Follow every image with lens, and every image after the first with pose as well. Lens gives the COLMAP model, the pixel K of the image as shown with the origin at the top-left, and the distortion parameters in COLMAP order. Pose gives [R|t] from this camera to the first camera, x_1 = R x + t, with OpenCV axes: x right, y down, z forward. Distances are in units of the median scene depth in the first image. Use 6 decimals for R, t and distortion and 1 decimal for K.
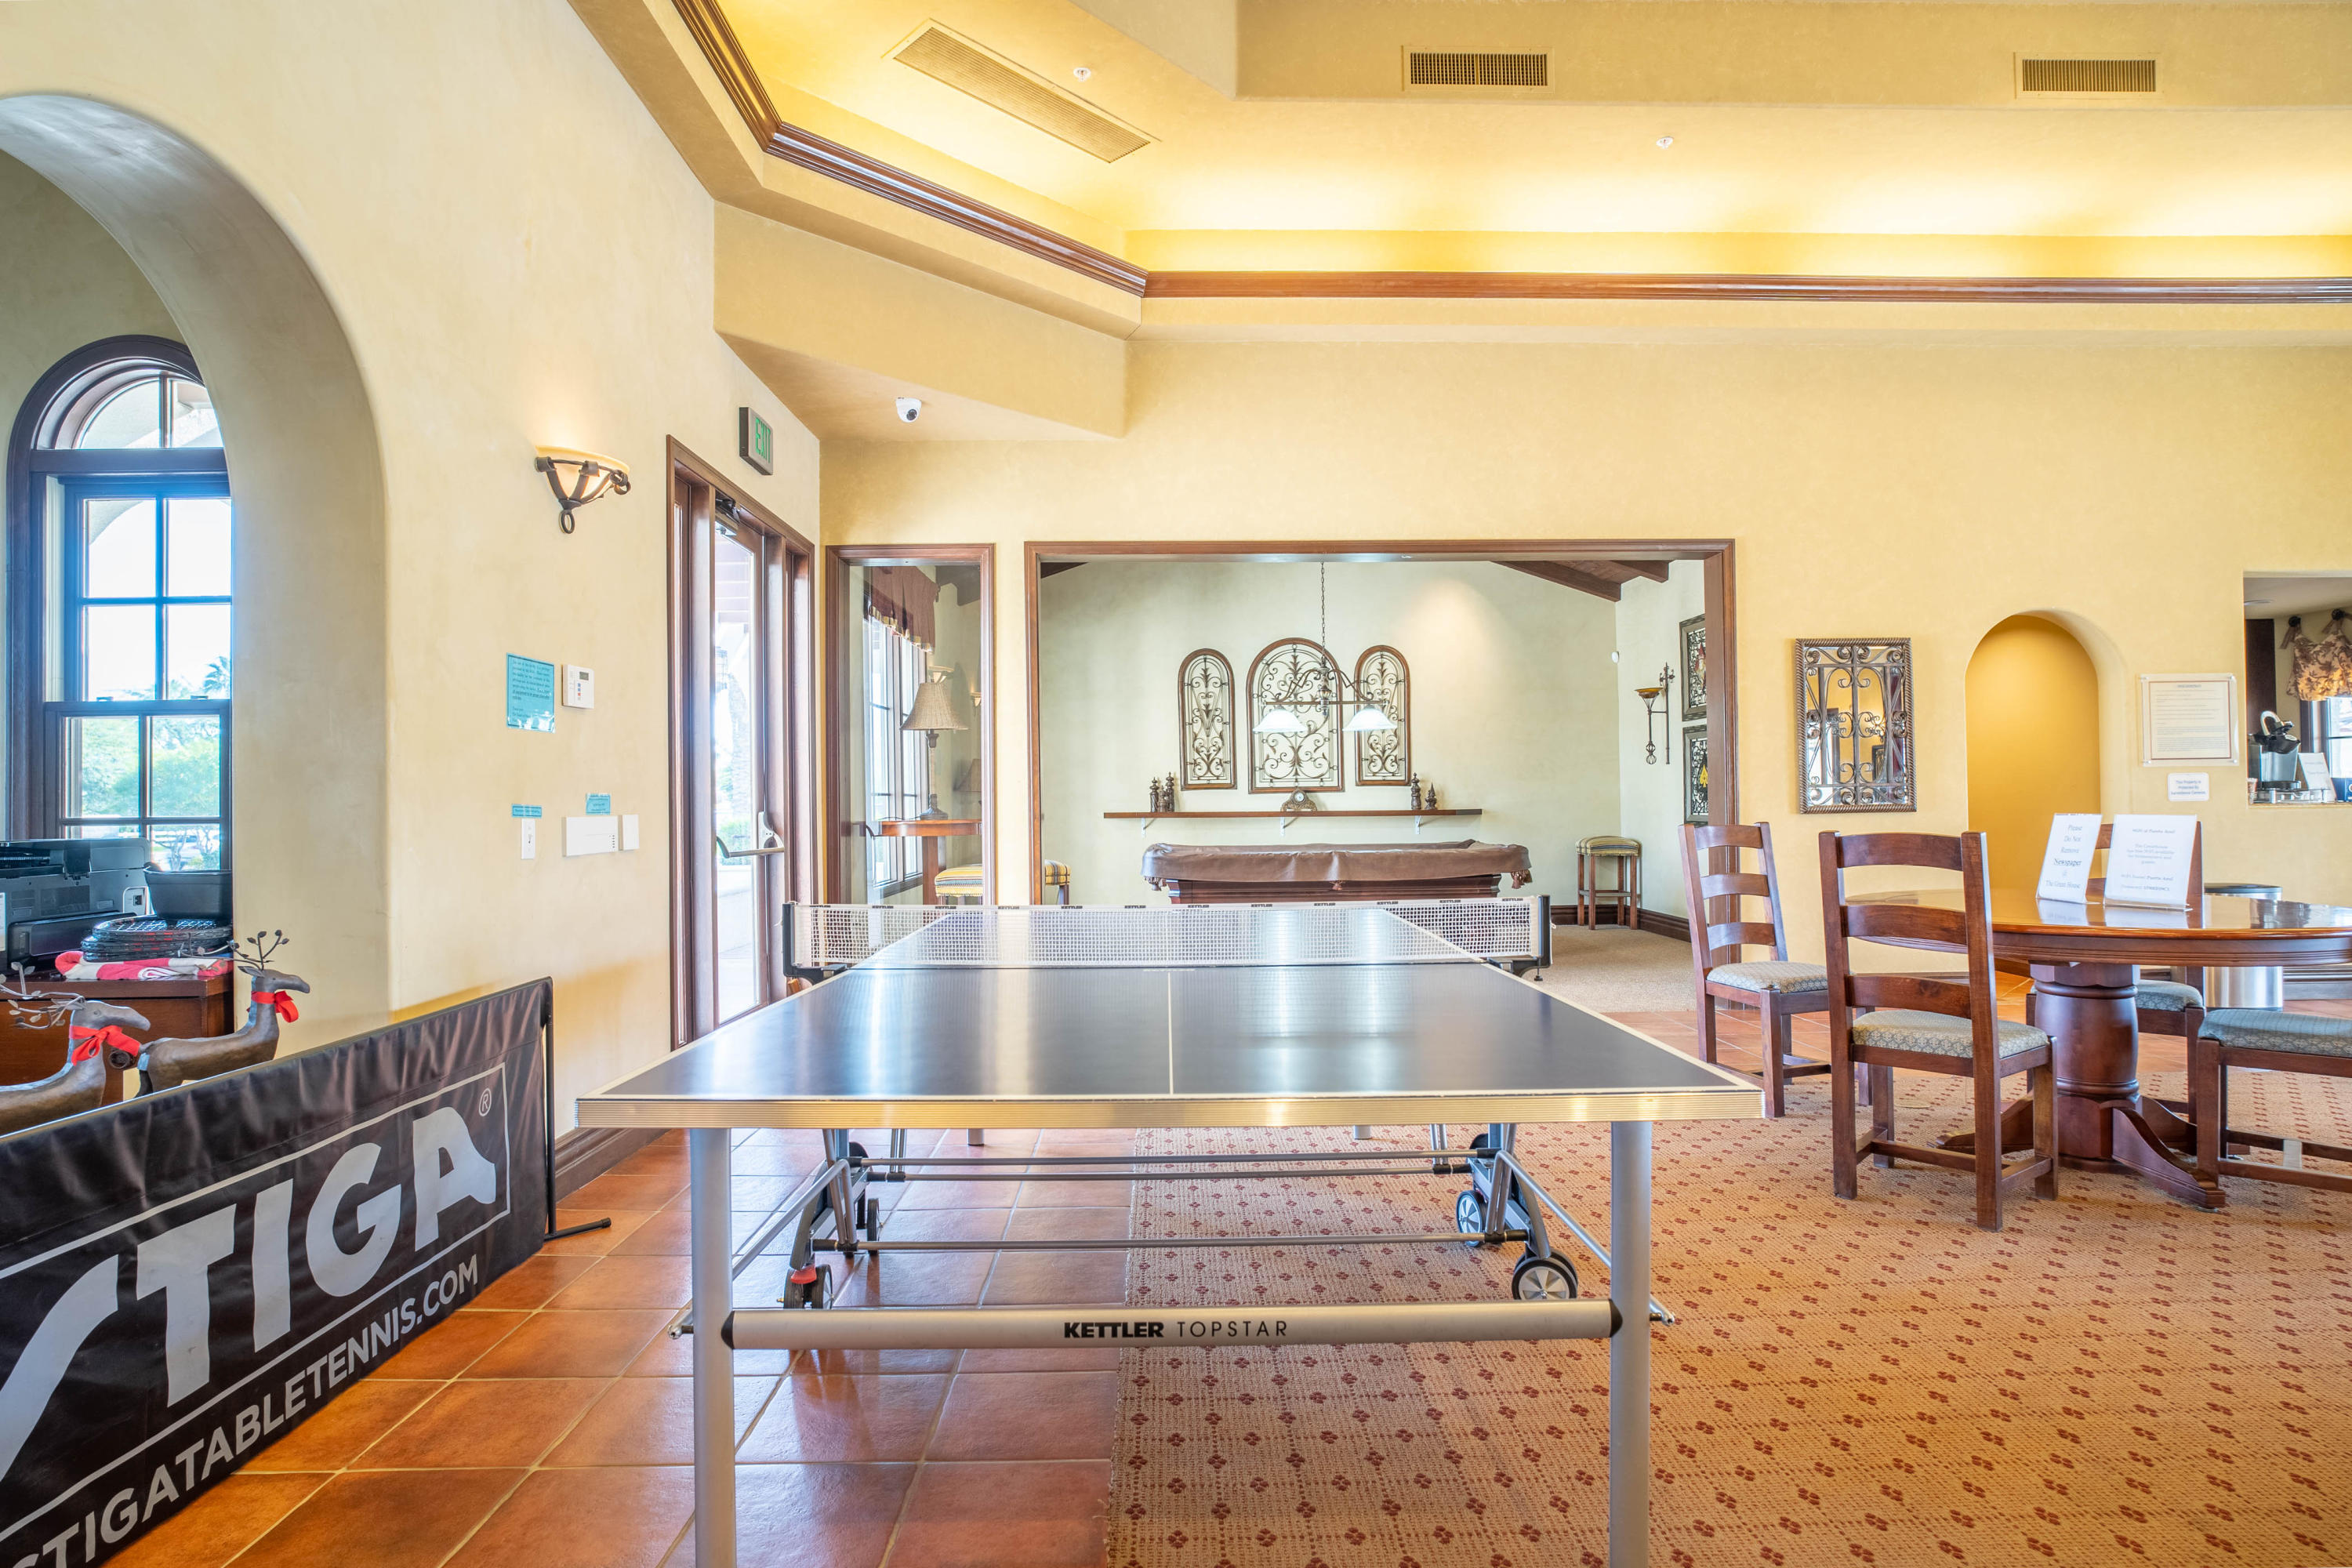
lens RADIAL K [[1239.3, 0, 1182.8], [0, 1239.3, 783.9], [0, 0, 1]] dist [-0.056064, 0.024986]
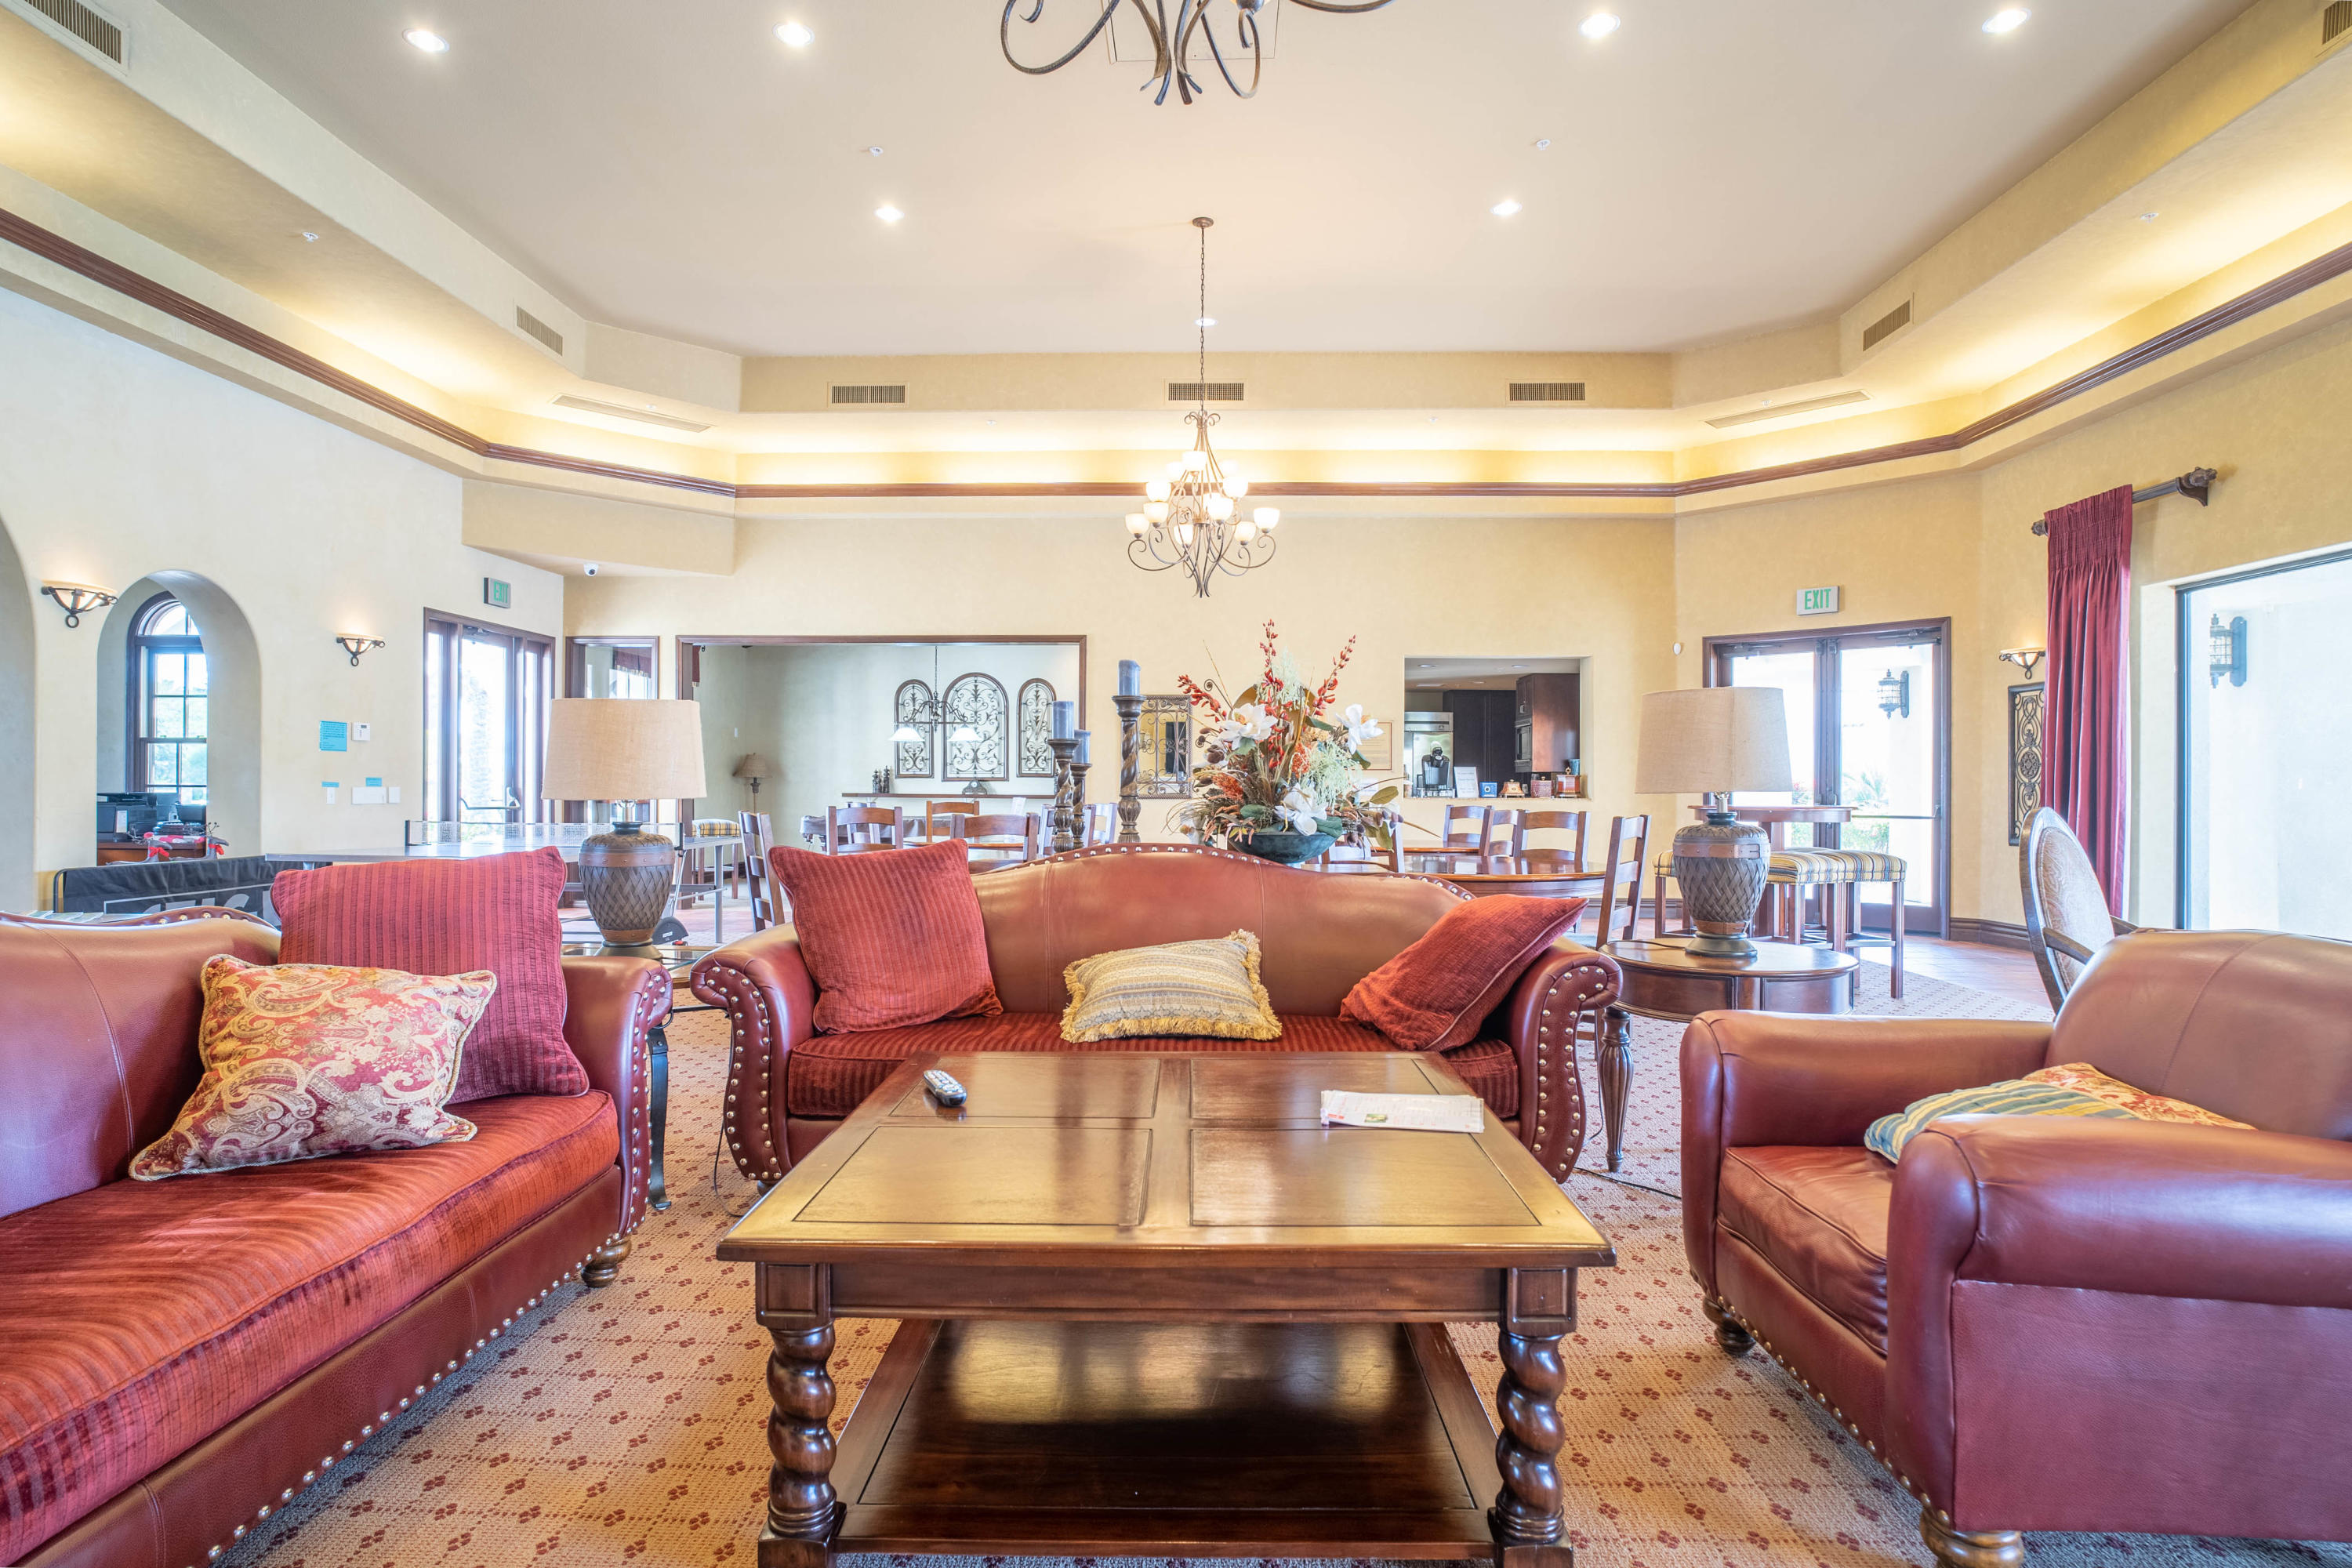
lens RADIAL K [[1239.3, 0, 1182.8], [0, 1239.3, 783.9], [0, 0, 1]] dist [-0.056064, 0.024986]
pose [[0.999125, 0.014520, -0.039220, 0.808880], [-0.014095, 0.999839, 0.011109, -0.019053], [0.039375, -0.010546, 0.999169, -0.869520]]
